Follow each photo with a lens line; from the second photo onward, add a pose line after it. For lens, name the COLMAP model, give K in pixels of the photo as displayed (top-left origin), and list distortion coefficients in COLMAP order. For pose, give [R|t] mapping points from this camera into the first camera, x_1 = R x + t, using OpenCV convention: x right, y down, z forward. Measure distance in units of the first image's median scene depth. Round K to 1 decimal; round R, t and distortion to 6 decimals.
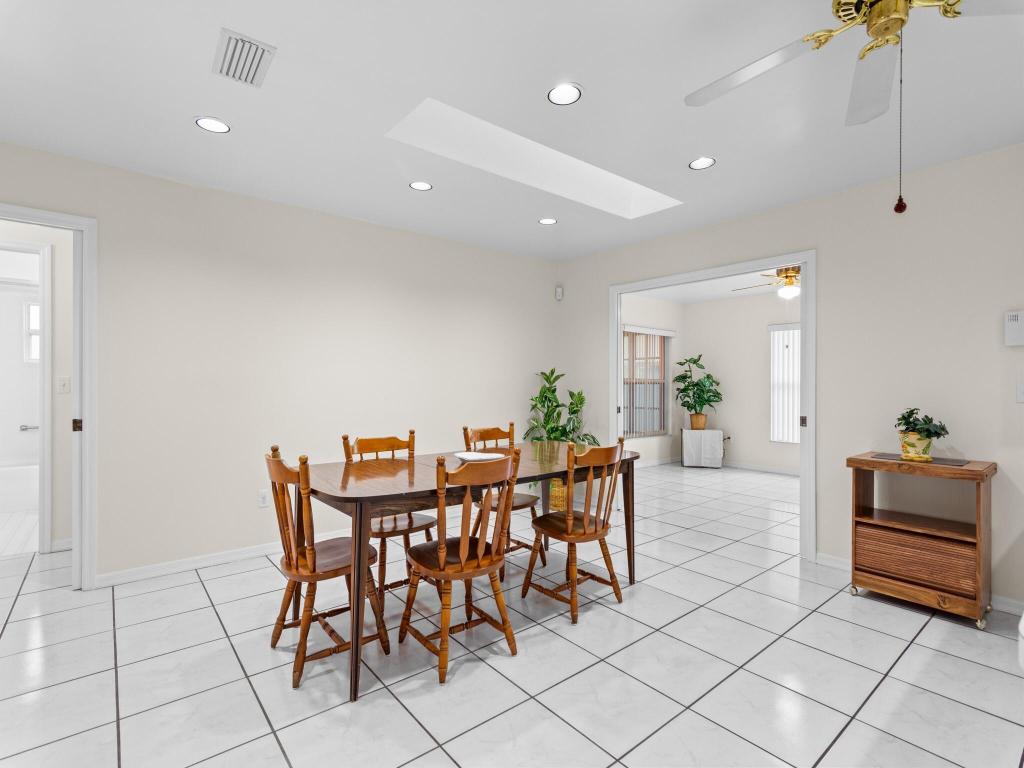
lens RADIAL K [[497.8, 0, 516.9], [0, 497.8, 381.8], [0, 0, 1]] dist [0.004376, 0.003280]
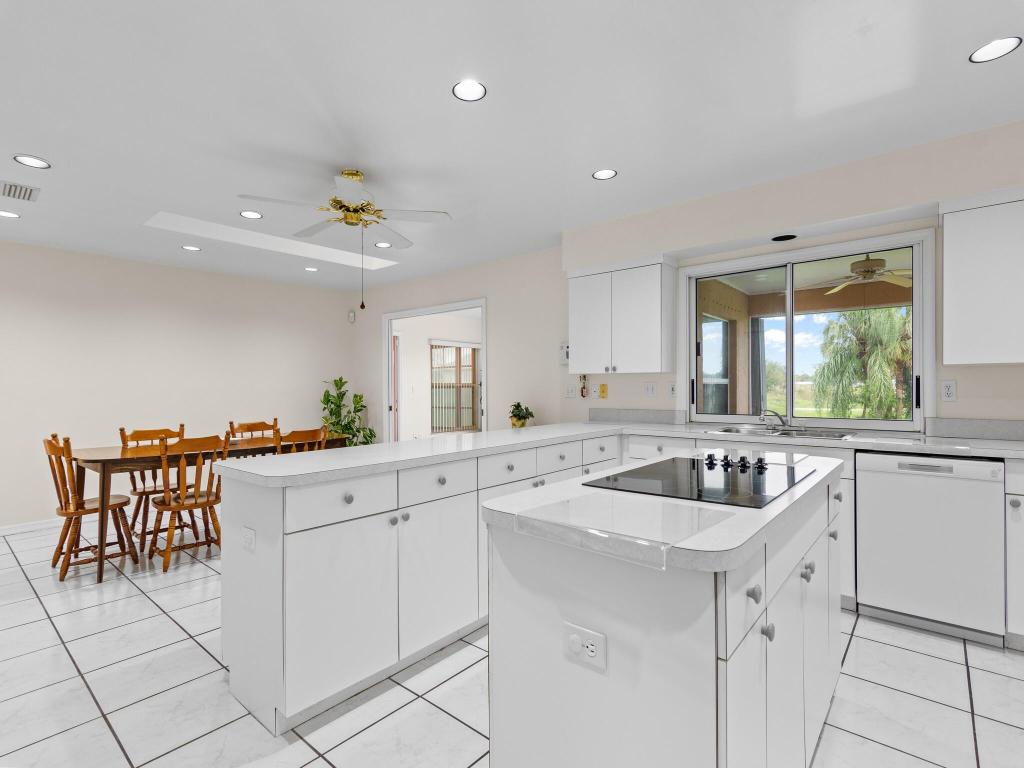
lens RADIAL K [[497.8, 0, 511.9], [0, 497.8, 383.9], [0, 0, 1]] dist [0.004376, 0.003280]
pose [[0.983102, -0.010467, 0.182760, 0.478885], [0.011309, 0.999930, -0.003566, 0.000333], [-0.182710, 0.005573, 0.983151, -0.590135]]
